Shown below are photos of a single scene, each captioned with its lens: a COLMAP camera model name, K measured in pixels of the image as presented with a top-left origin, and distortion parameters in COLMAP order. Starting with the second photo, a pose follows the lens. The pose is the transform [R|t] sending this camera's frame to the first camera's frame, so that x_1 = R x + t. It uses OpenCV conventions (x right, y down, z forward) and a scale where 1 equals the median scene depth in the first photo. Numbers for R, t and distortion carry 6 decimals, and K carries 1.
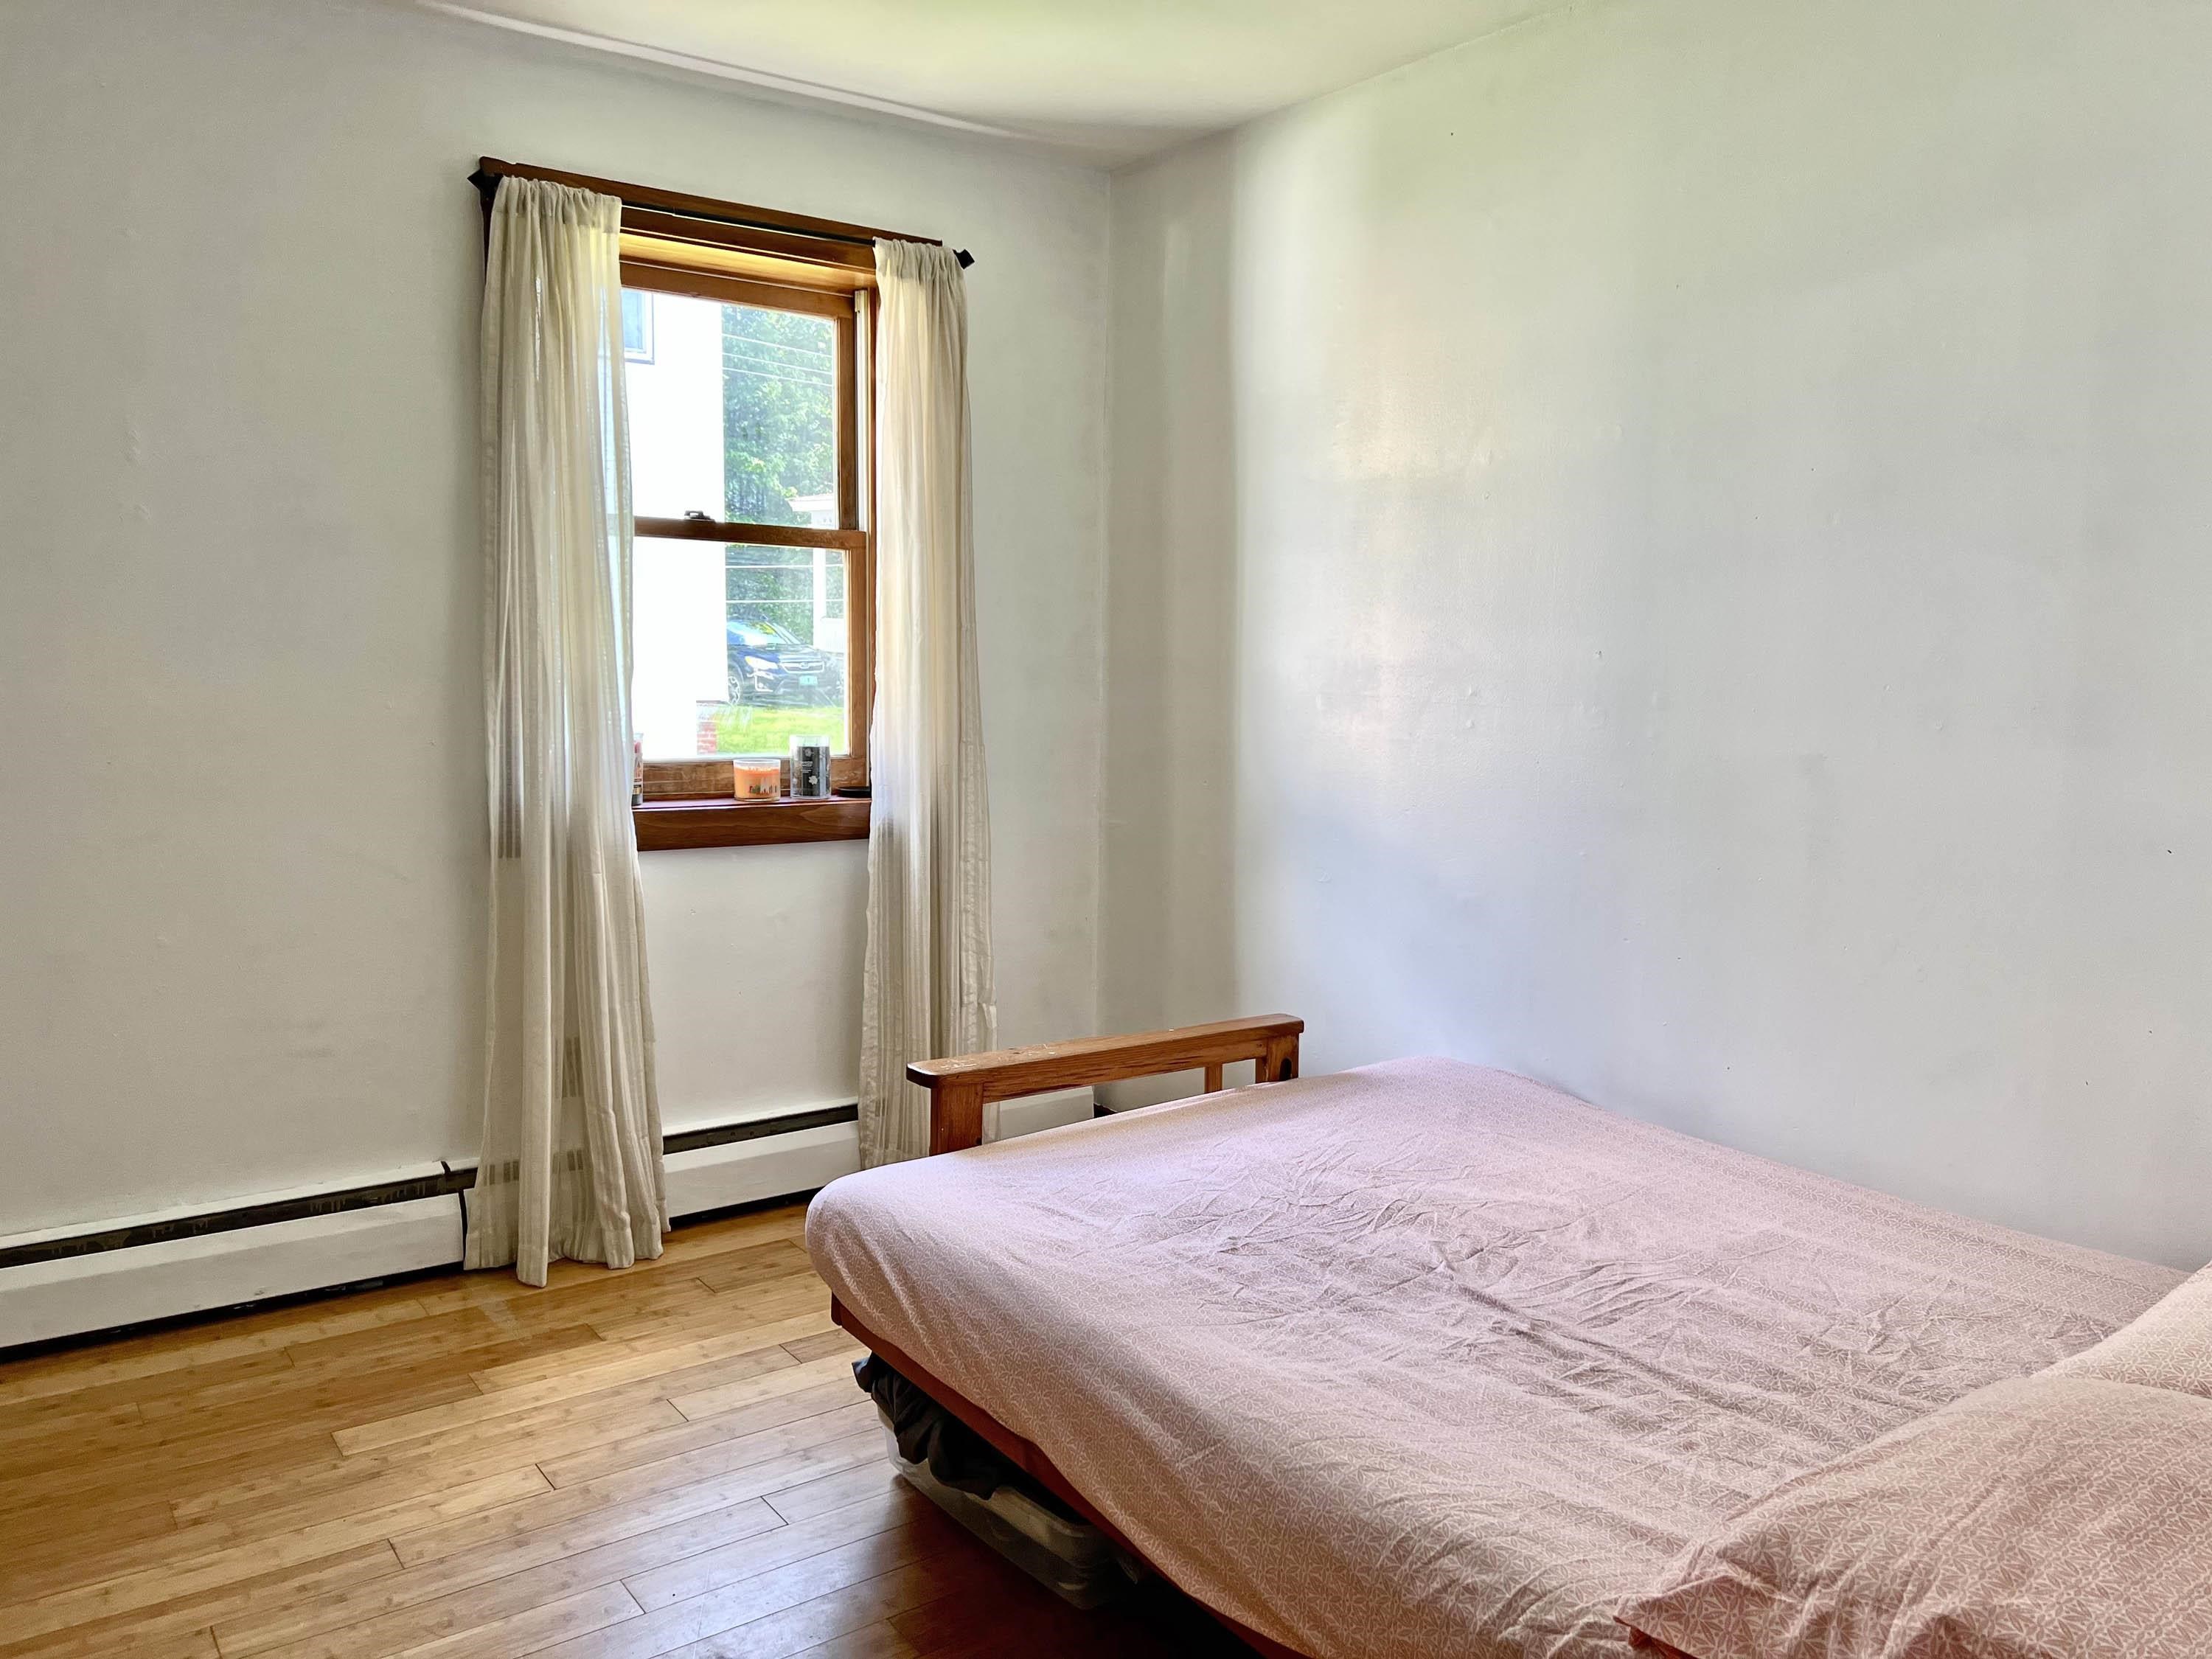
lens RADIAL K [[1670.9, 0, 1121.0], [0, 1670.9, 819.7], [0, 0, 1]] dist [0.071510, -0.078831]
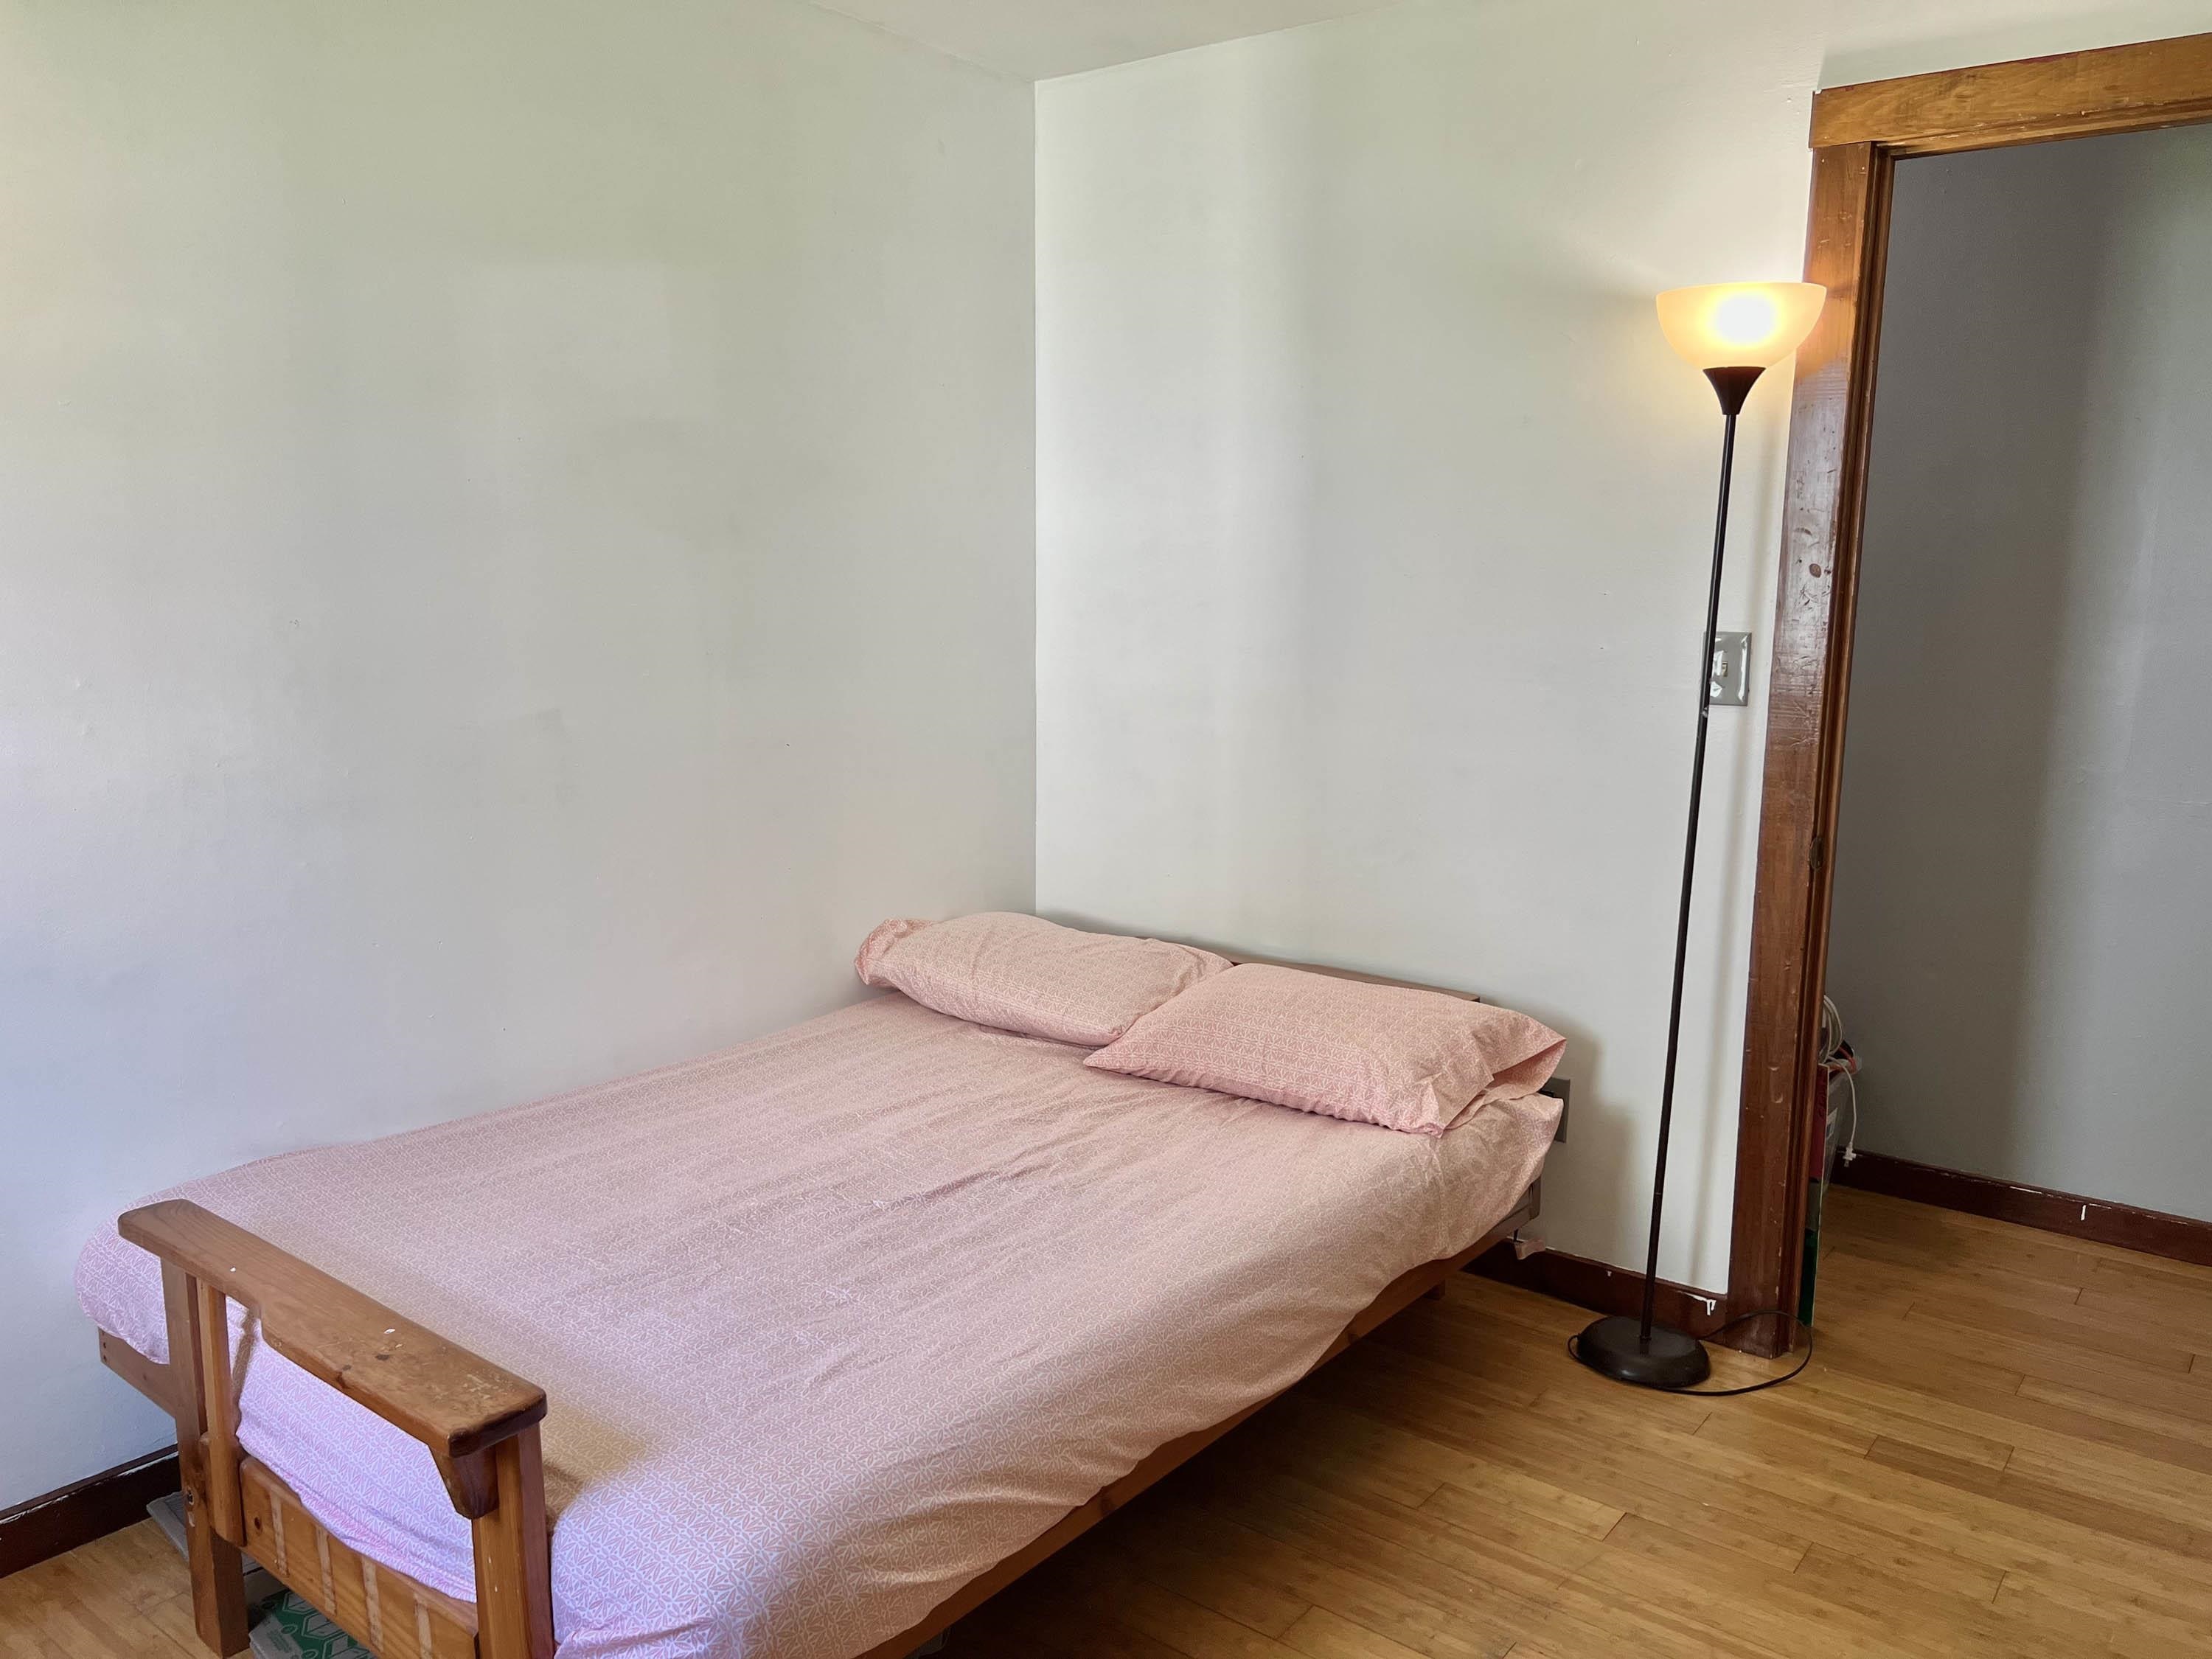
lens RADIAL K [[1670.9, 0, 1118.0], [0, 1670.9, 828.1], [0, 0, 1]] dist [0.071510, -0.078831]
pose [[-0.296261, -0.163580, 0.940995, -0.840871], [0.078801, 0.977679, 0.194767, -0.171370], [-0.951851, 0.131853, -0.276758, 1.131409]]
